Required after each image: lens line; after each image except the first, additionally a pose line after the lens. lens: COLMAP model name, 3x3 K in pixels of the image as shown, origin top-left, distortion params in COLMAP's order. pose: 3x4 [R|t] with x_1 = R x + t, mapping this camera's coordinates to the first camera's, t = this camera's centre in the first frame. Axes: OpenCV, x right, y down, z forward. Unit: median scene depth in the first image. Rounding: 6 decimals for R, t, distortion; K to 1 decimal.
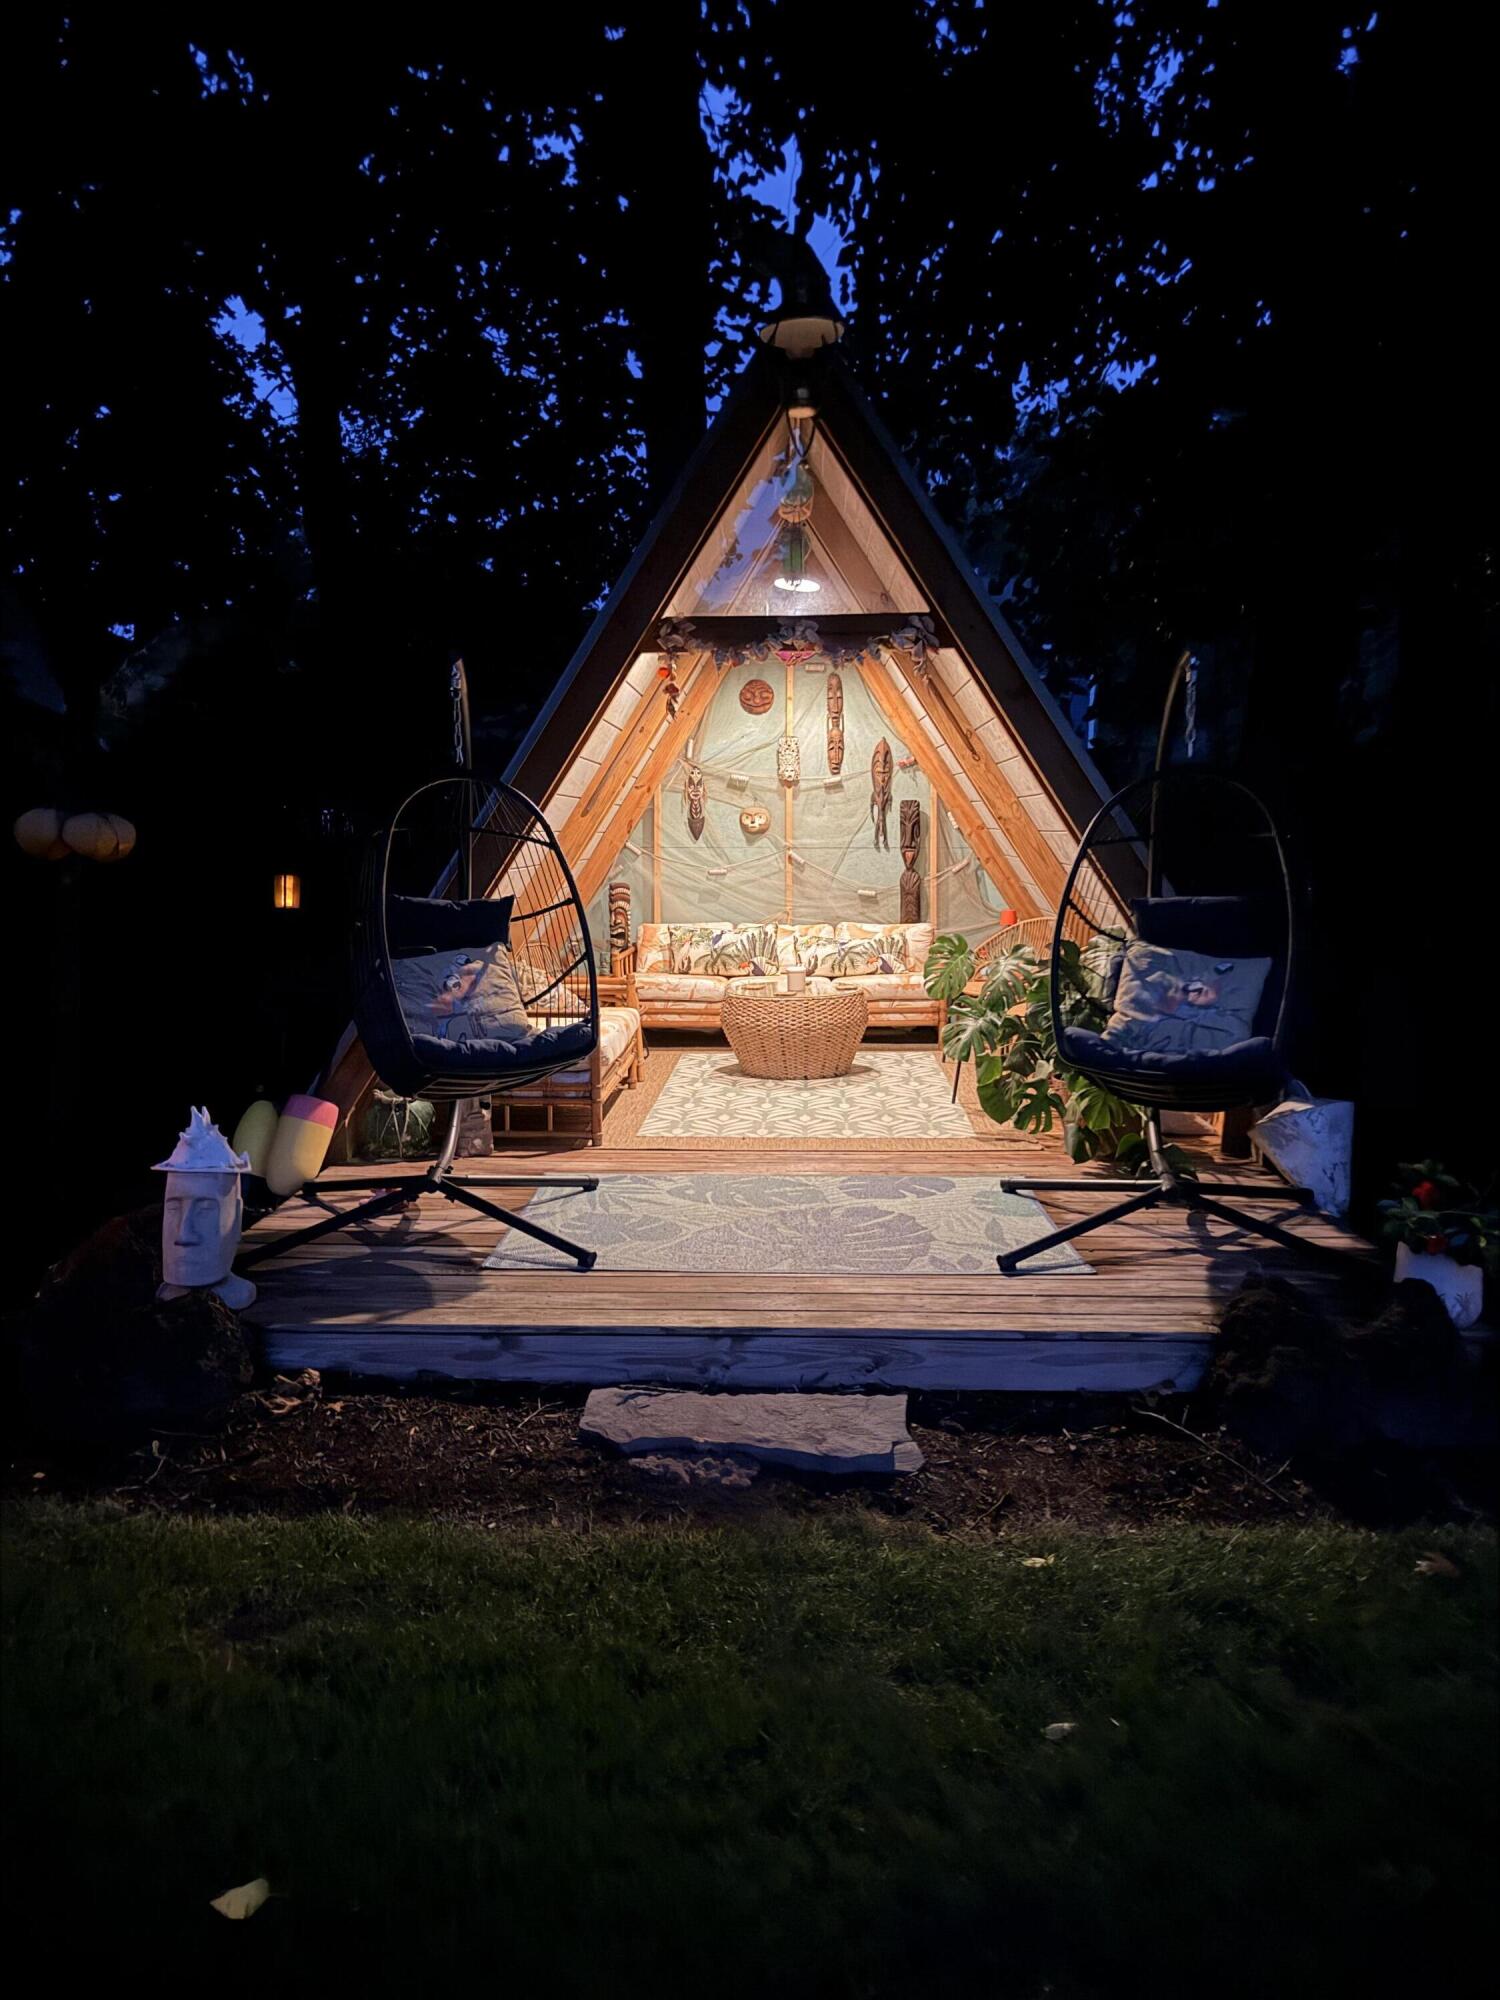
lens RADIAL K [[1403.0, 0, 750.2], [0, 1403.0, 997.4], [0, 0, 1]] dist [0.001035, -0.001756]
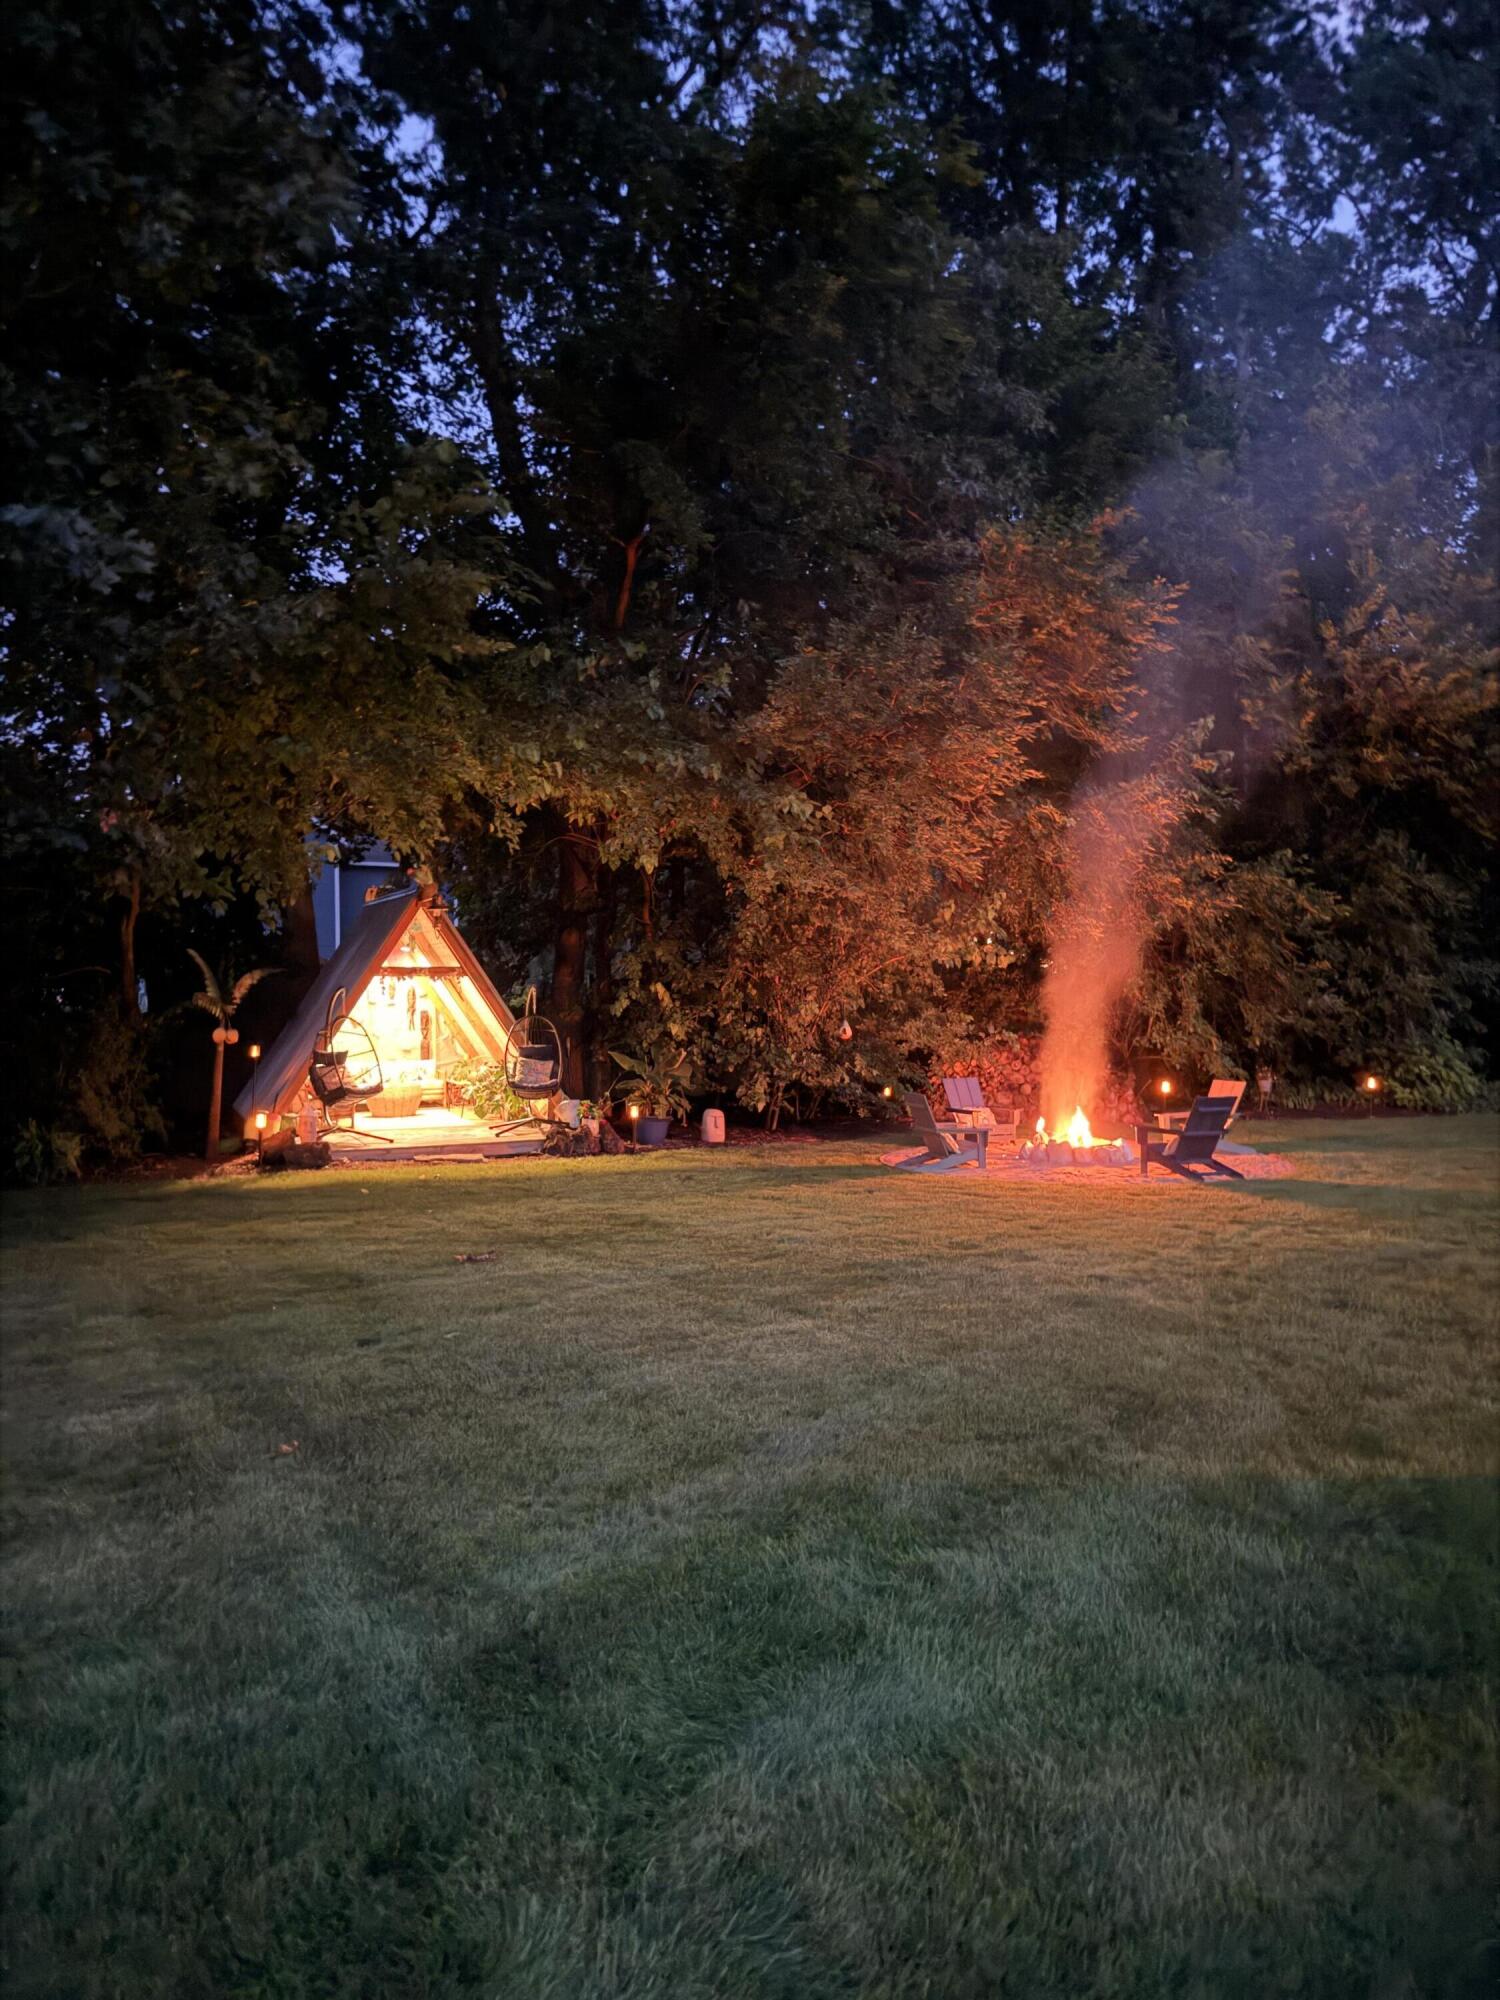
lens RADIAL K [[1403.0, 0, 749.6], [0, 1403.0, 998.7], [0, 0, 1]] dist [0.001035, -0.001756]
pose [[0.899057, -0.003889, 0.437814, -0.712750], [0.051167, 0.994042, -0.096242, 0.165808], [-0.434831, 0.108929, 0.893900, -2.291492]]
